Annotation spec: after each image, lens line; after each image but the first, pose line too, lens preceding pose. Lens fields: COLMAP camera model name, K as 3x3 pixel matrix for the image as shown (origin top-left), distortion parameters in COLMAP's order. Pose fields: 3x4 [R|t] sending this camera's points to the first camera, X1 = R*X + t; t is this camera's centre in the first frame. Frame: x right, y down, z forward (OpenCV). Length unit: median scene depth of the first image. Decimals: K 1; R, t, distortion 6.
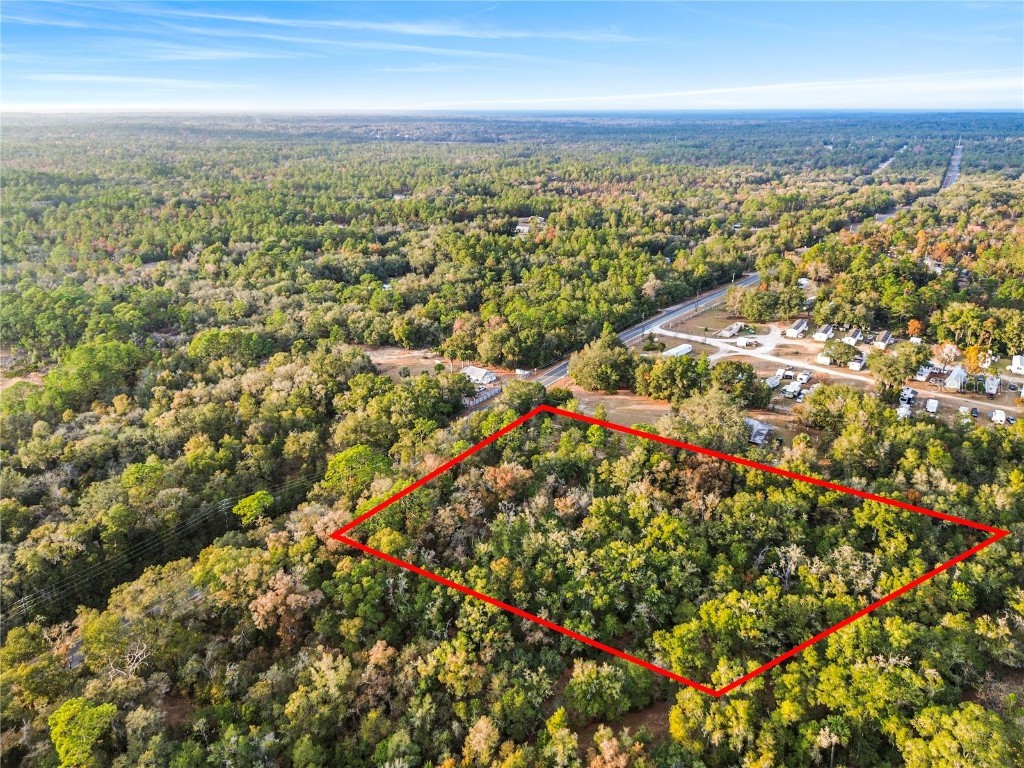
lens RADIAL K [[730.8, 0, 508.6], [0, 730.8, 382.9], [0, 0, 1]] dist [0.062023, -0.055824]
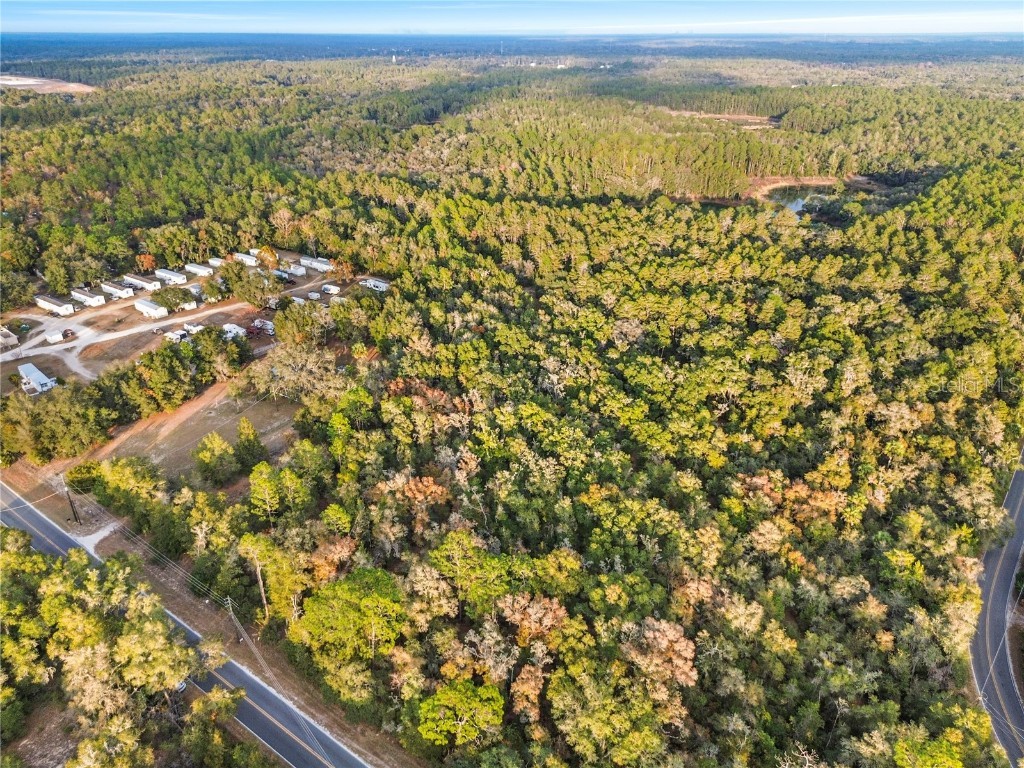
lens RADIAL K [[730.8, 0, 509.9], [0, 730.8, 382.2], [0, 0, 1]] dist [0.062023, -0.055824]
pose [[0.054348, -0.433089, 0.899711, -0.440885], [0.351471, 0.851676, 0.388736, -0.167311], [-0.934620, 0.295096, 0.198505, 0.423660]]
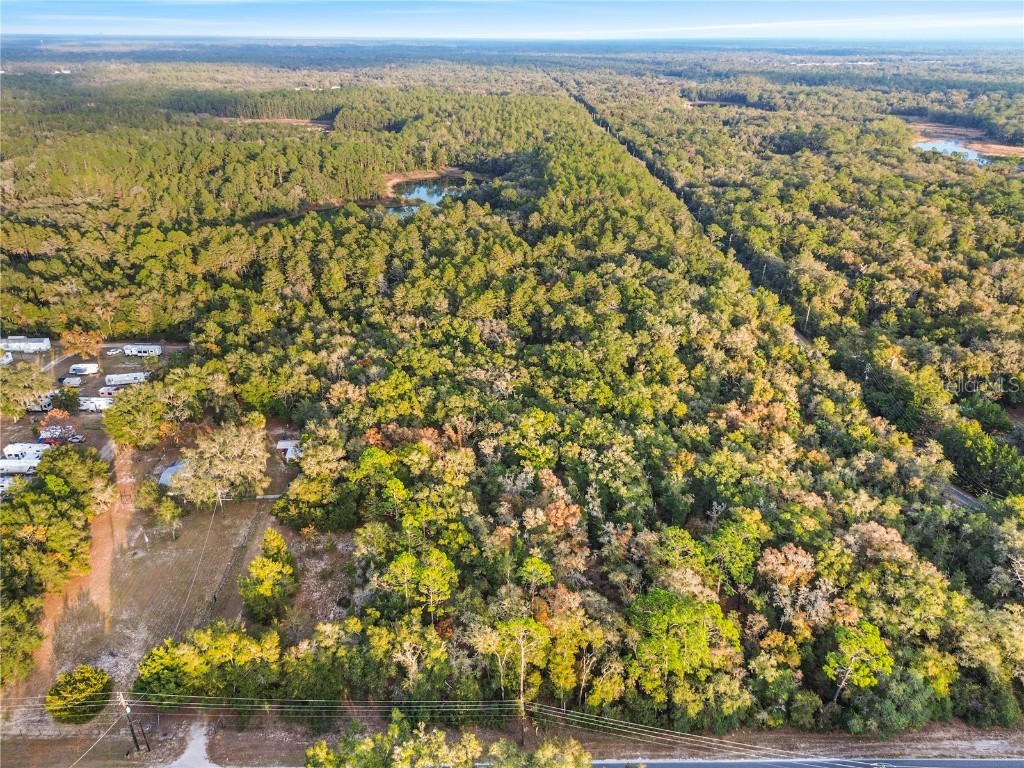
lens RADIAL K [[730.8, 0, 506.9], [0, 730.8, 381.5], [0, 0, 1]] dist [0.062023, -0.055824]
pose [[-0.573584, -0.353448, 0.738970, -0.327033], [0.284691, 0.759870, 0.584421, -0.298563], [-0.768084, 0.545593, -0.335226, 0.758071]]
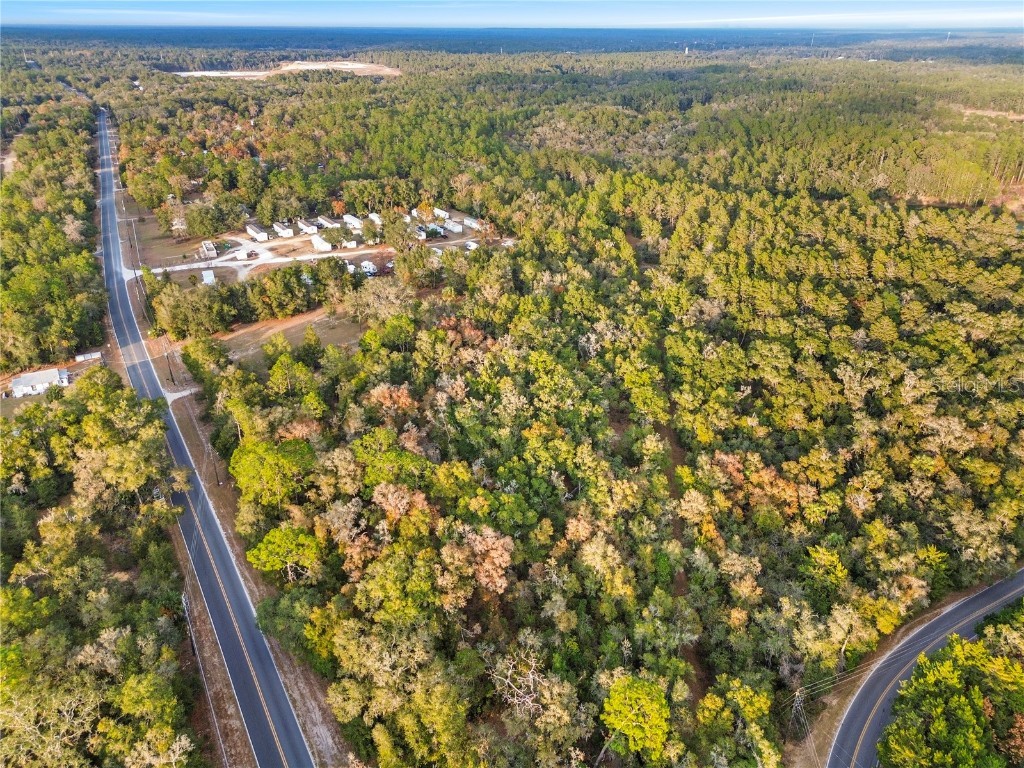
lens RADIAL K [[730.8, 0, 510.1], [0, 730.8, 382.9], [0, 0, 1]] dist [0.062023, -0.055824]
pose [[0.424506, -0.396954, 0.813770, -0.440352], [0.316341, 0.907155, 0.277486, -0.065667], [-0.848365, 0.139635, 0.510665, 0.228557]]
